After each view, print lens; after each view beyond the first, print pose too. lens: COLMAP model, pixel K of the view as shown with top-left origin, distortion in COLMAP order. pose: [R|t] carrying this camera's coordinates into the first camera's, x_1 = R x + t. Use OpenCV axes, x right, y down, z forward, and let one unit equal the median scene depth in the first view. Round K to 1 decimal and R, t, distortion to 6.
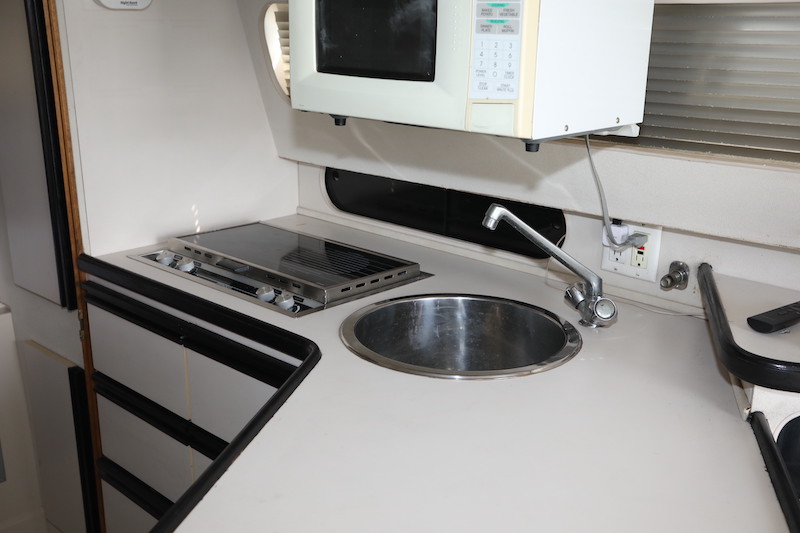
lens RADIAL K [[837.0, 0, 400.0], [0, 837.0, 266.5], [0, 0, 1]] dist [-0.000655, -0.000010]
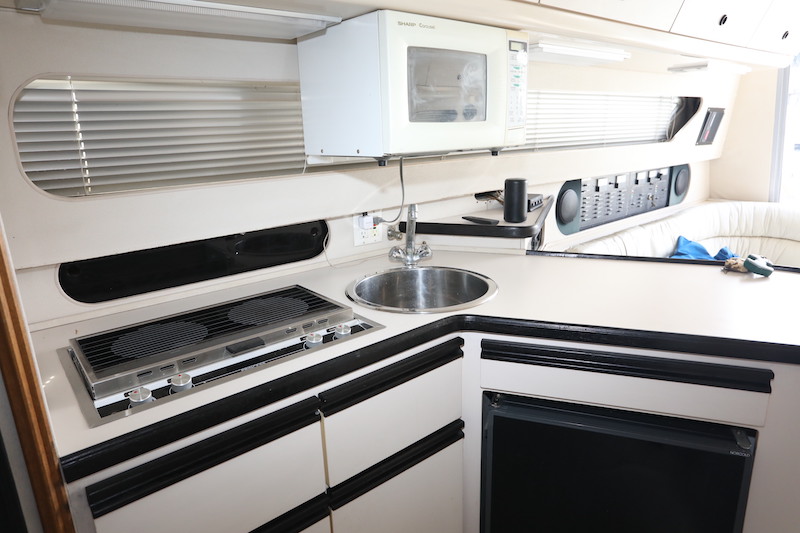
lens RADIAL K [[518.3, 0, 400.0], [0, 518.3, 266.5], [0, 0, 1]] dist [-0.001585, -0.000699]
pose [[0.134056, -0.283028, 0.949697, -0.871928], [0.306903, 0.923087, 0.231776, -0.202490], [-0.942252, 0.260394, 0.210607, 0.844385]]
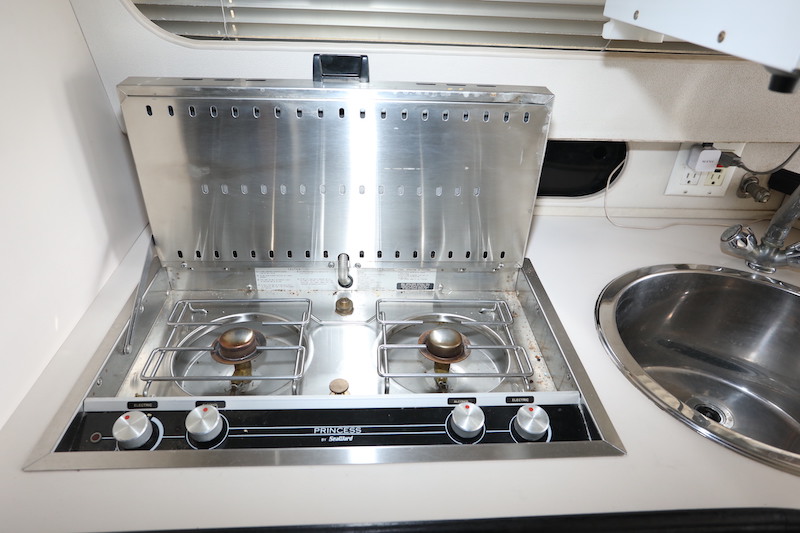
lens RADIAL K [[525.0, 0, 400.0], [0, 525.0, 266.5], [0, 0, 1]] dist [0.002709, 0.001302]
pose [[0.696174, -0.363041, 0.619309, -0.428998], [0.167611, 0.921057, 0.351512, -0.213486], [-0.698032, -0.140910, 0.702065, 0.930450]]
